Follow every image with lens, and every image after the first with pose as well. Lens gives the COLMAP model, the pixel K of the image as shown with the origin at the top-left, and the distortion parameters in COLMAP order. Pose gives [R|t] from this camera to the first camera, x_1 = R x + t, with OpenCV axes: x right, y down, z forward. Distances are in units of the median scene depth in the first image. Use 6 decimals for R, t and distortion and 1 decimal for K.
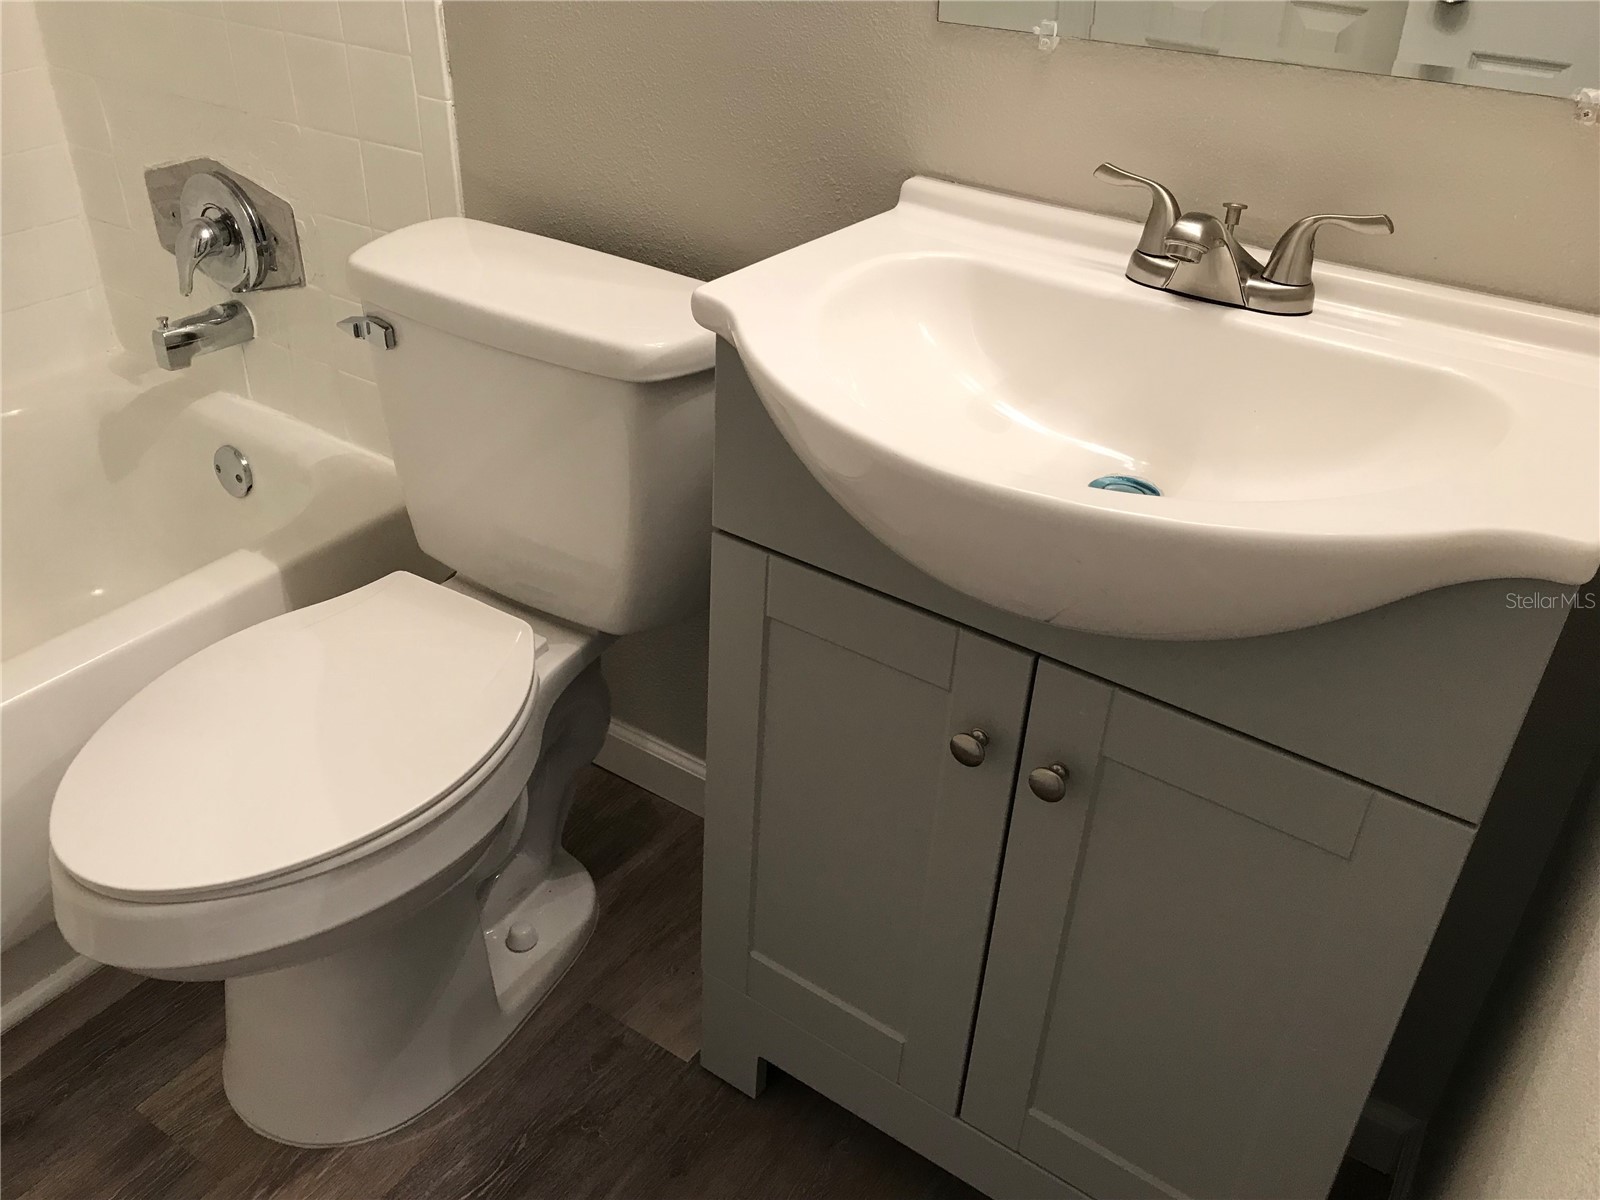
lens RADIAL K [[1282.6, 0, 800.0], [0, 1282.6, 600.0], [0, 0, 1]] dist [0.008698, 0.007731]
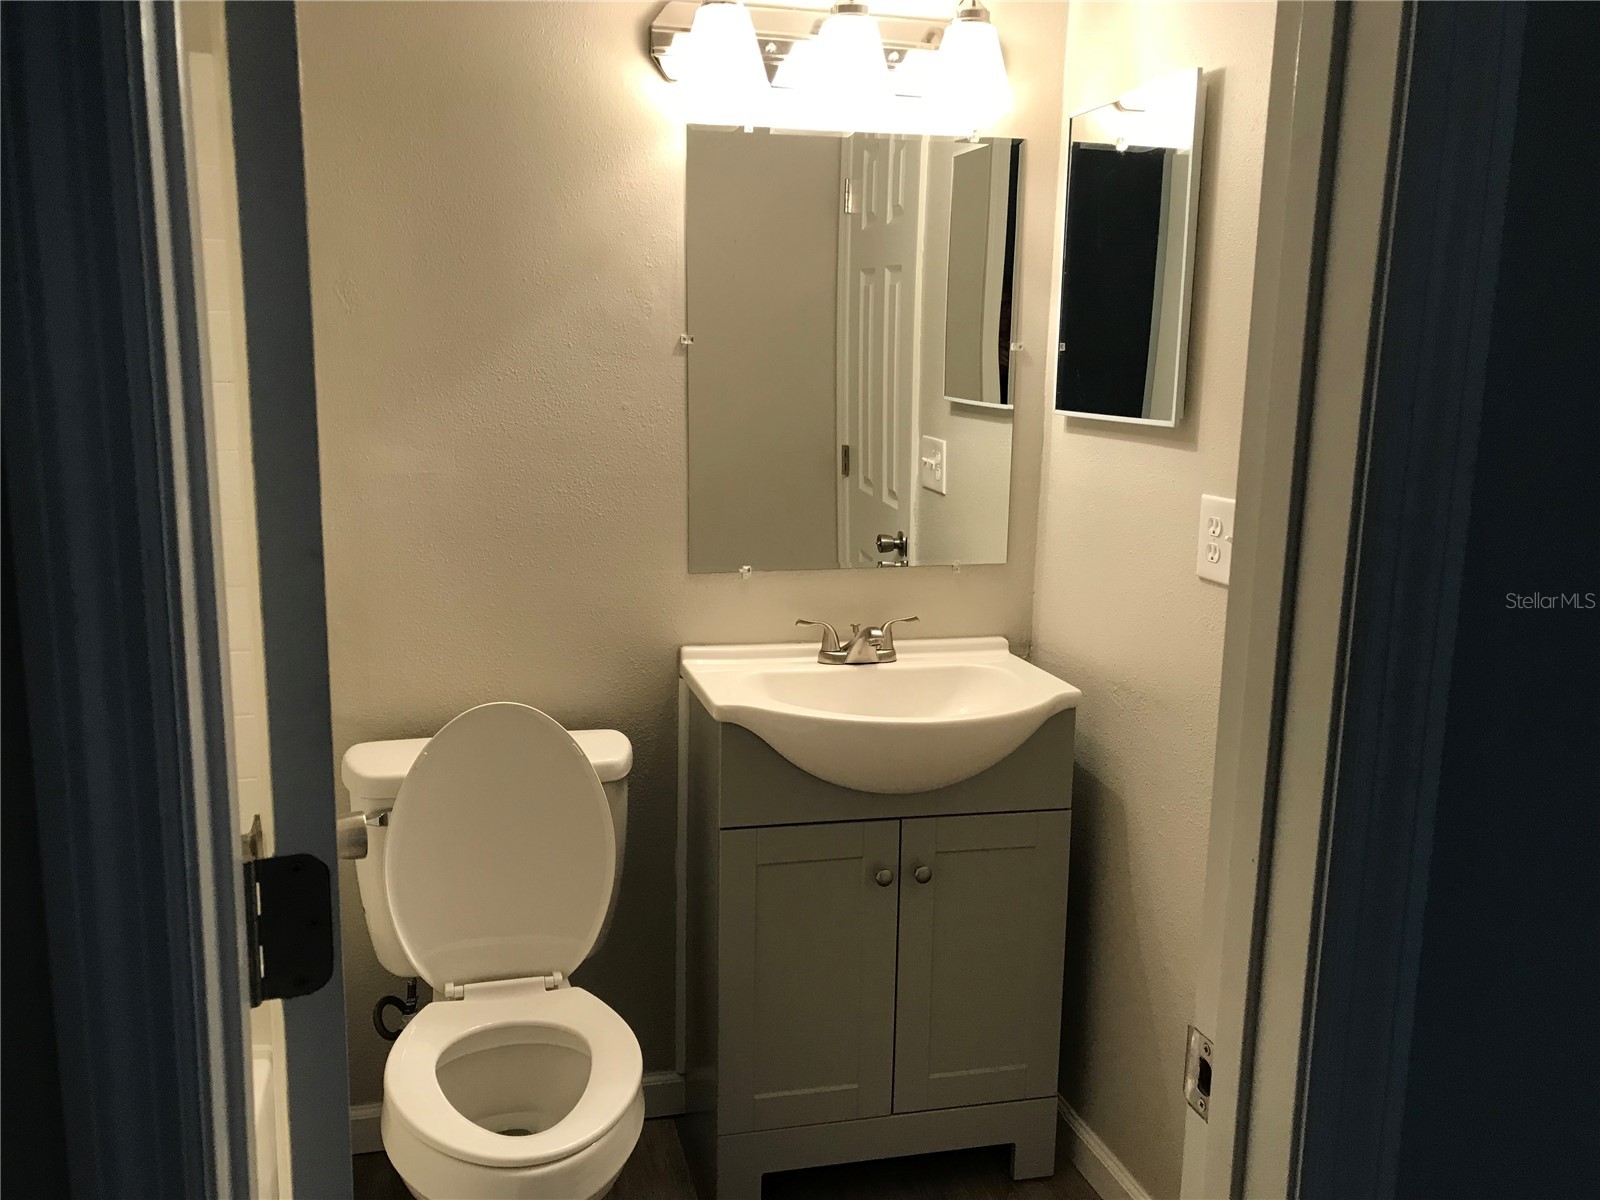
lens RADIAL K [[1282.6, 0, 800.0], [0, 1282.6, 600.0], [0, 0, 1]] dist [0.008698, 0.007731]
pose [[0.685869, -0.157238, 0.710535, -0.804928], [0.401985, 0.895758, -0.189804, 0.030898], [-0.606623, 0.415805, 0.677580, -0.311711]]
